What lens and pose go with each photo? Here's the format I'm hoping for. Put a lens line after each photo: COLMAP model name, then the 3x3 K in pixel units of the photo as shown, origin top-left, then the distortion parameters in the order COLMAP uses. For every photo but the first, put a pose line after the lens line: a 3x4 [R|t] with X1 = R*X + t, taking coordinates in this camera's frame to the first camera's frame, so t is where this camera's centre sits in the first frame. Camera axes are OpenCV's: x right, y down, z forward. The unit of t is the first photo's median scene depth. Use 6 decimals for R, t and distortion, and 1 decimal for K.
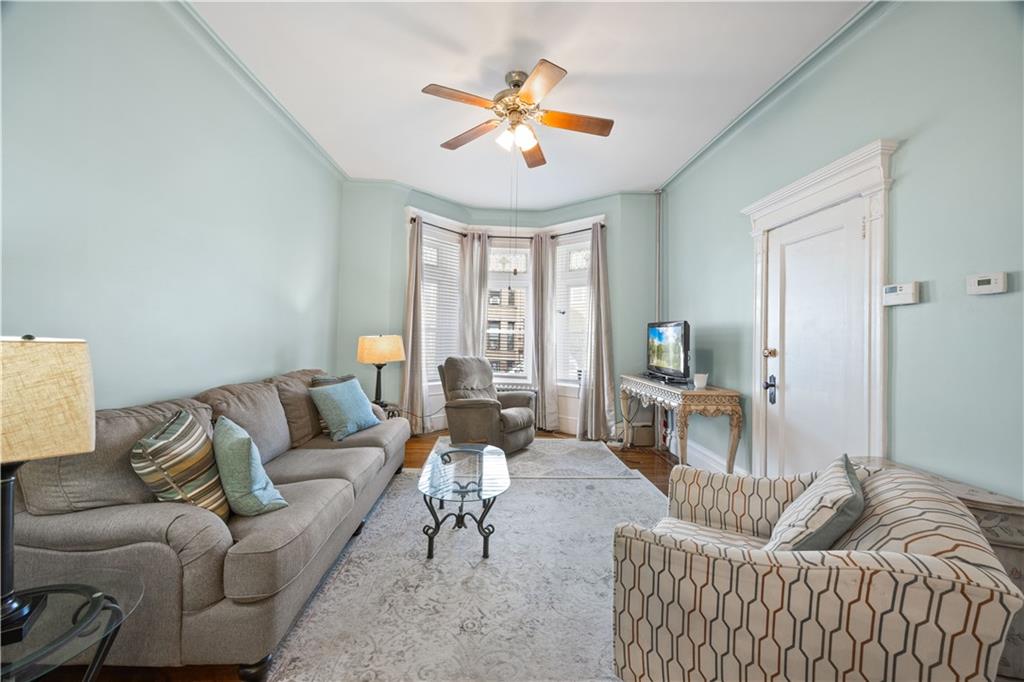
lens RADIAL K [[390.8, 0, 513.4], [0, 390.8, 335.3], [0, 0, 1]] dist [-0.001261, -0.000030]
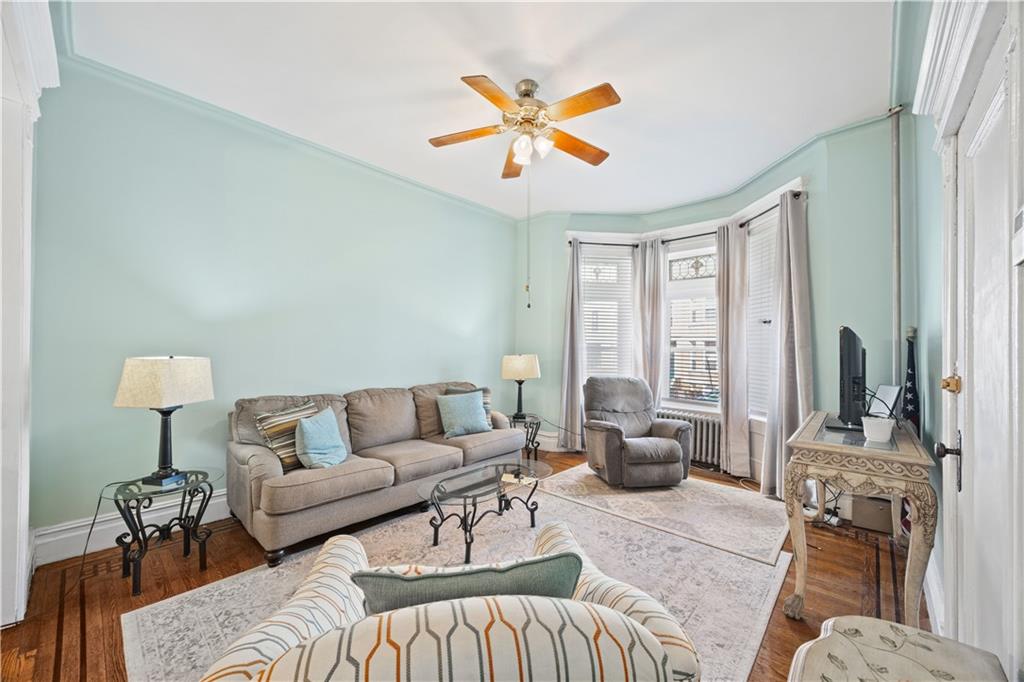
lens RADIAL K [[389.4, 0, 514.3], [0, 389.4, 355.4], [0, 0, 1]] dist [0.000987, 0.000084]
pose [[0.712093, -0.005803, -0.702062, 0.394162], [0.007442, 0.999972, -0.000716, 0.002695], [0.702046, -0.004715, 0.712116, 0.173346]]
